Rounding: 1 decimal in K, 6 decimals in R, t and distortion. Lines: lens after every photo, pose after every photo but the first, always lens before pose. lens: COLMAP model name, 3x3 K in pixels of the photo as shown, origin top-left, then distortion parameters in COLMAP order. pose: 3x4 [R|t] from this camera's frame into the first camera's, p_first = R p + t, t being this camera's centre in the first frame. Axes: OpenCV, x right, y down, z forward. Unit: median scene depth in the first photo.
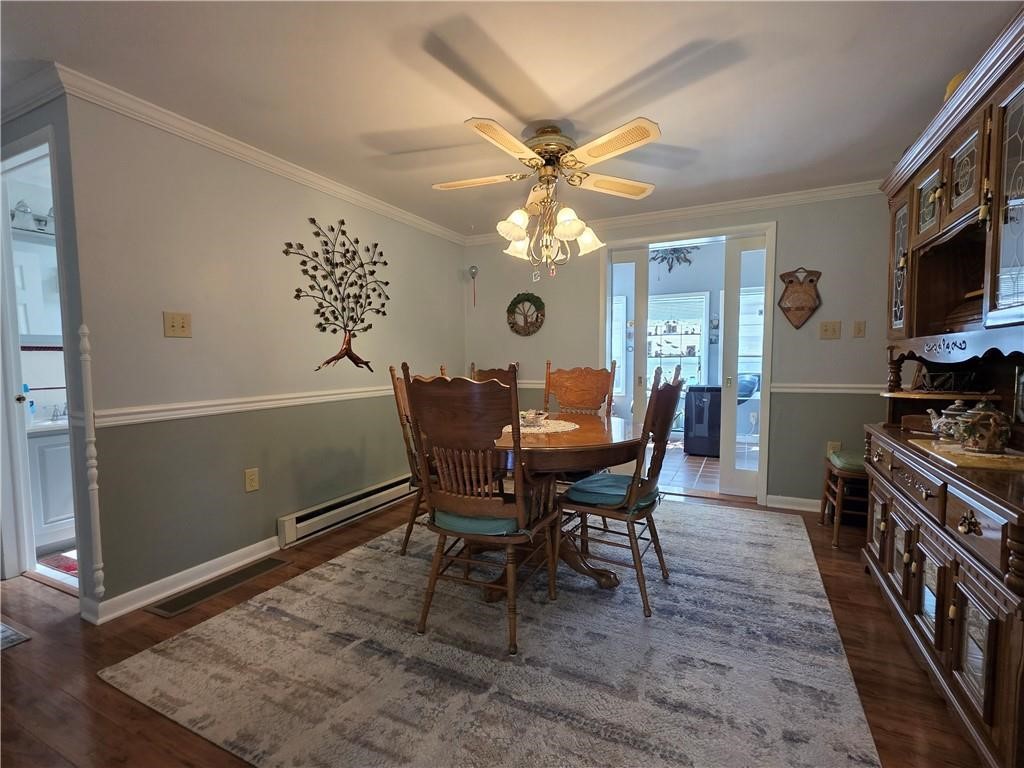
lens RADIAL K [[478.3, 0, 511.9], [0, 478.3, 387.1], [0, 0, 1]] dist [0.001744, 0.000286]
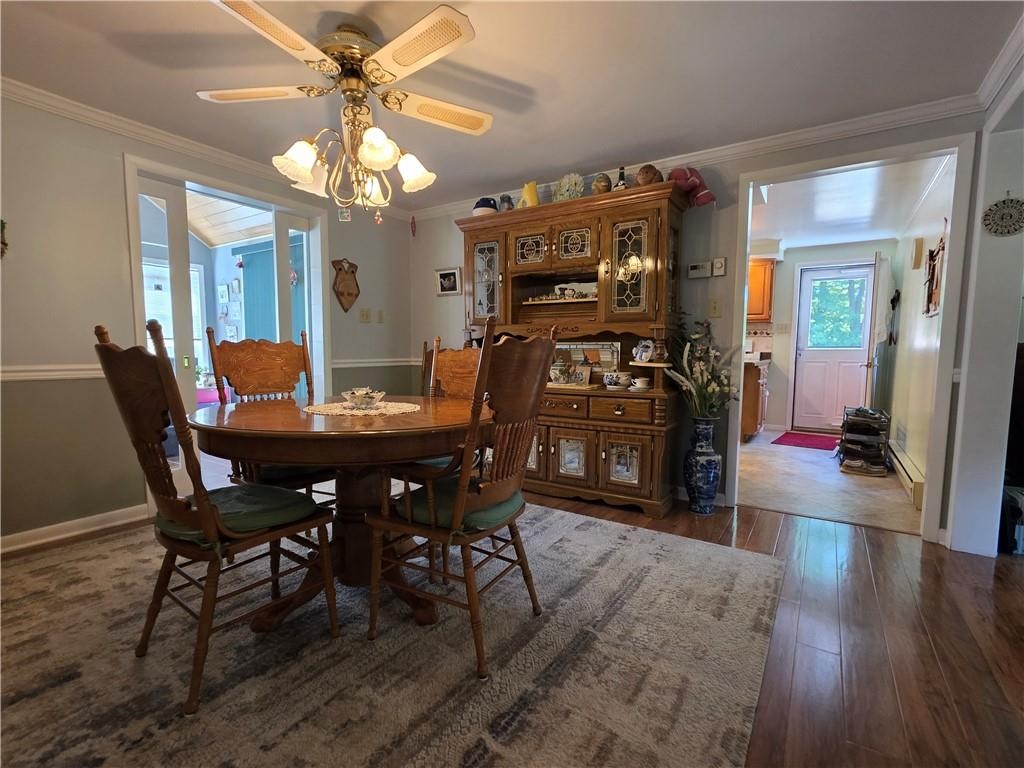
lens RADIAL K [[478.3, 0, 511.4], [0, 478.3, 388.6], [0, 0, 1]] dist [0.001744, 0.000286]
pose [[0.128024, -0.072427, 0.989123, -0.923041], [0.052047, 0.996446, 0.066227, 0.011604], [-0.990405, 0.043002, 0.131338, 0.859067]]
